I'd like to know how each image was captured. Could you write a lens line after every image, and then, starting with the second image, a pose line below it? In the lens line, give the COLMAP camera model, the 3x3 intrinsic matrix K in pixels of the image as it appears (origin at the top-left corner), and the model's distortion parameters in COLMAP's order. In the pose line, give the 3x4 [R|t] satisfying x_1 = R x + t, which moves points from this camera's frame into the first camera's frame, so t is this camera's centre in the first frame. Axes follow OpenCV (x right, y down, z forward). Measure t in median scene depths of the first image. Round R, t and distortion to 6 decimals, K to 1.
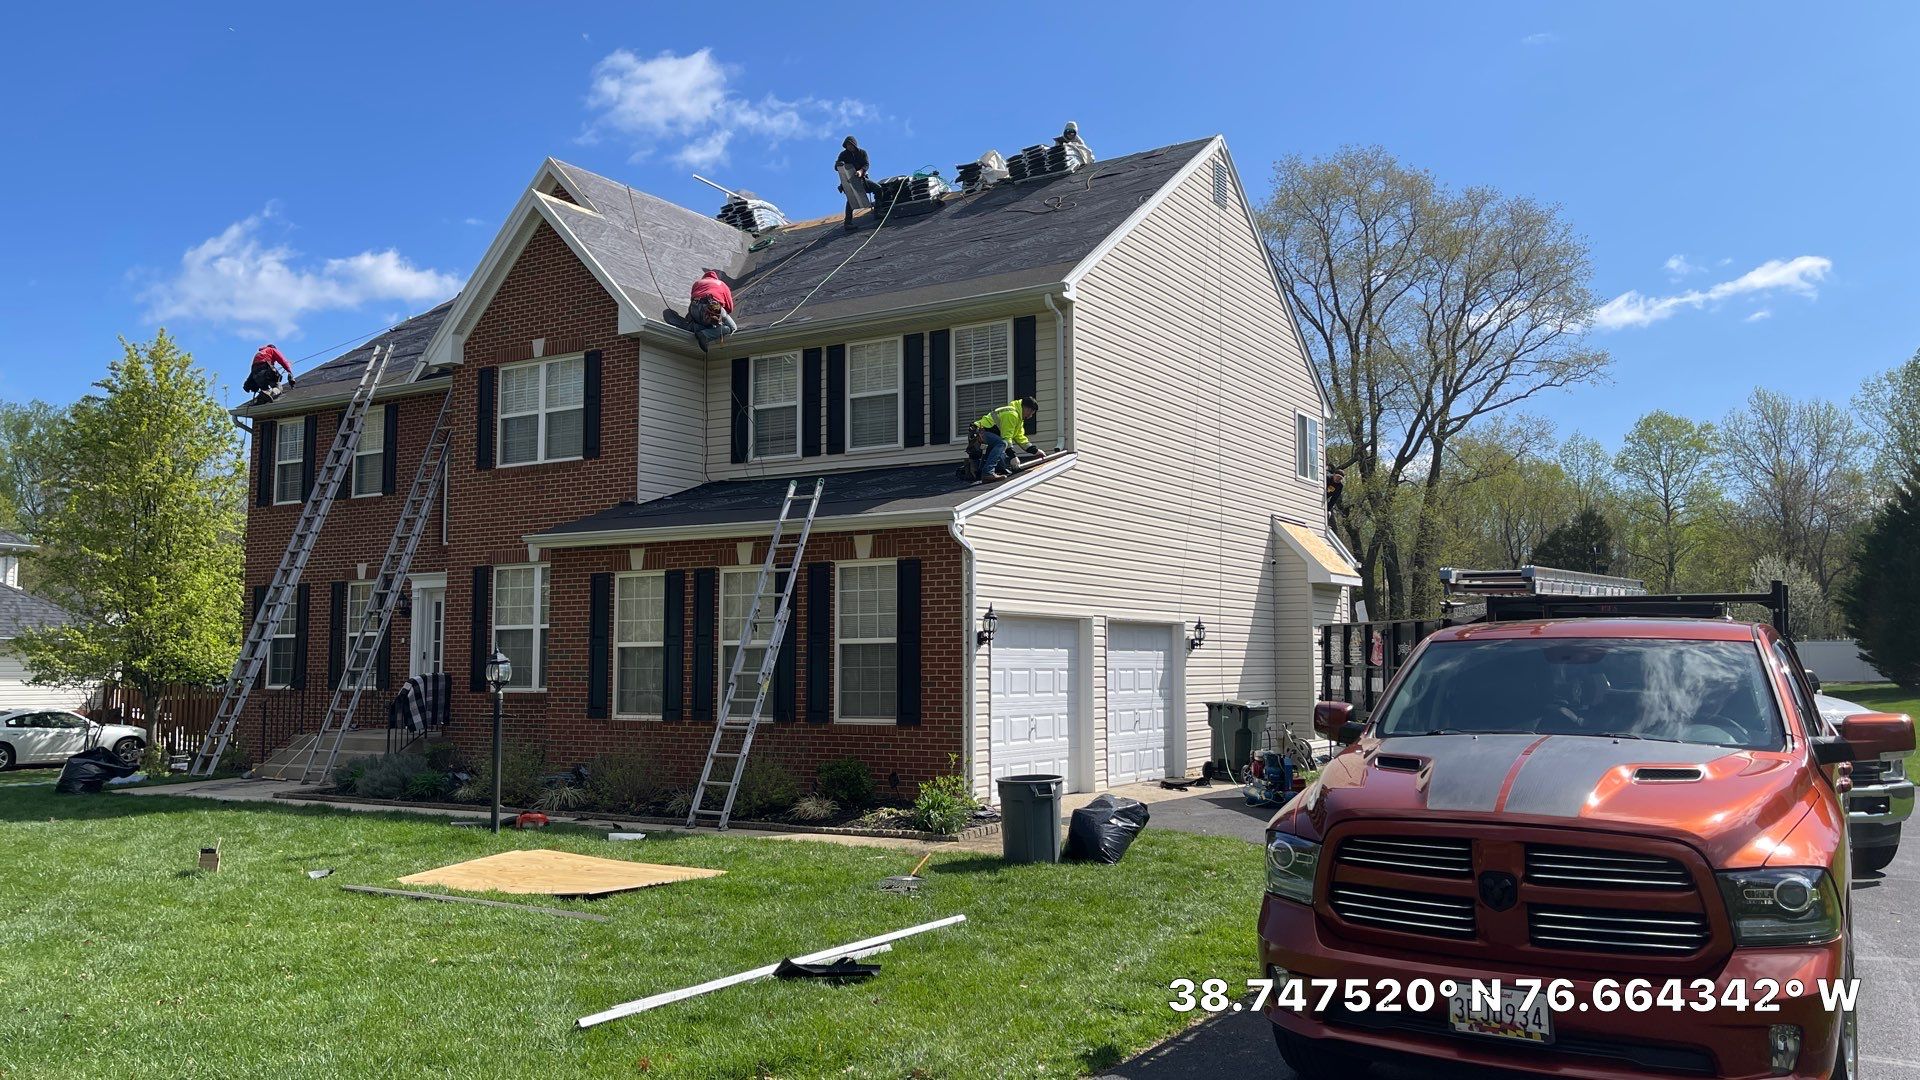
lens RADIAL K [[1463.9, 0, 960.0], [0, 1463.9, 540.0], [0, 0, 1]] dist [0.058094, -0.002077]
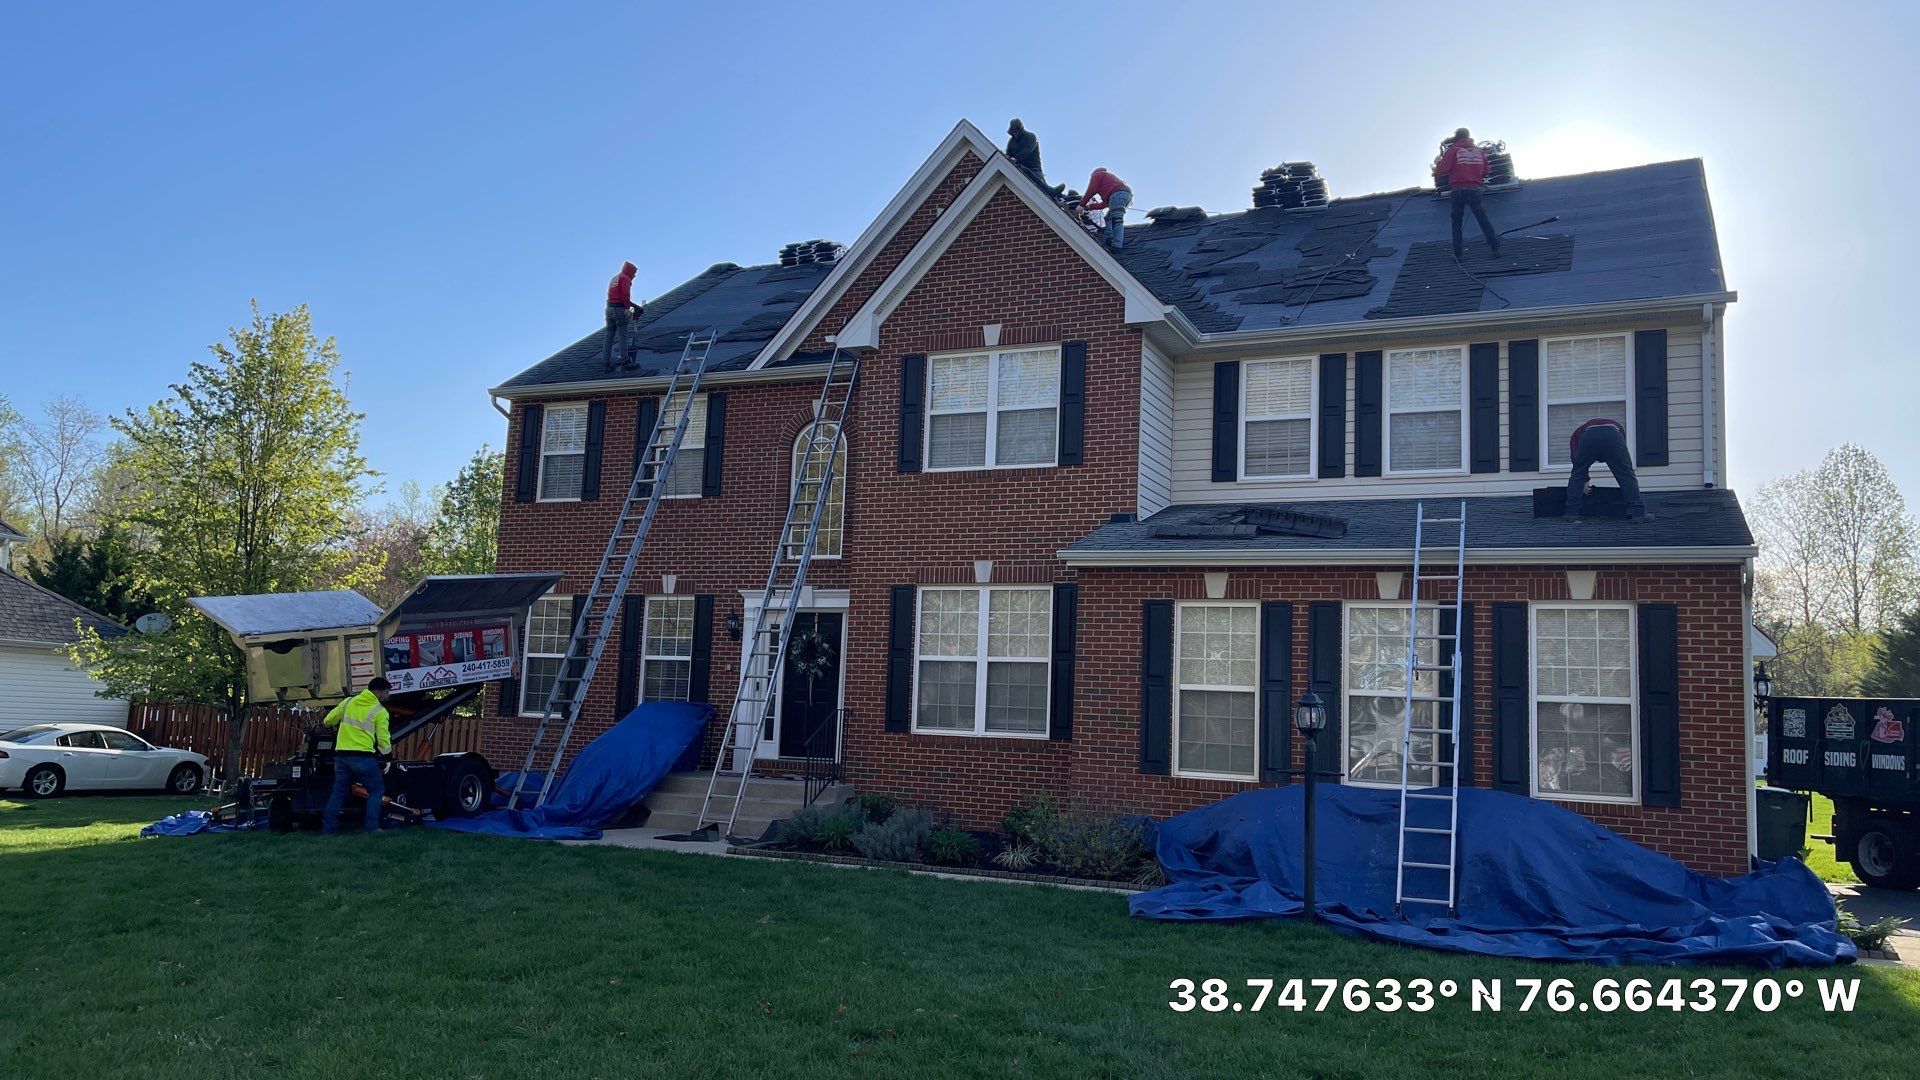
lens RADIAL K [[1463.9, 0, 960.0], [0, 1463.9, 540.0], [0, 0, 1]] dist [0.058094, -0.002077]
pose [[0.992091, 0.054374, 0.113133, -0.410995], [-0.050610, 0.998074, -0.035876, 0.021643], [-0.114866, 0.029866, 0.992932, 0.161258]]
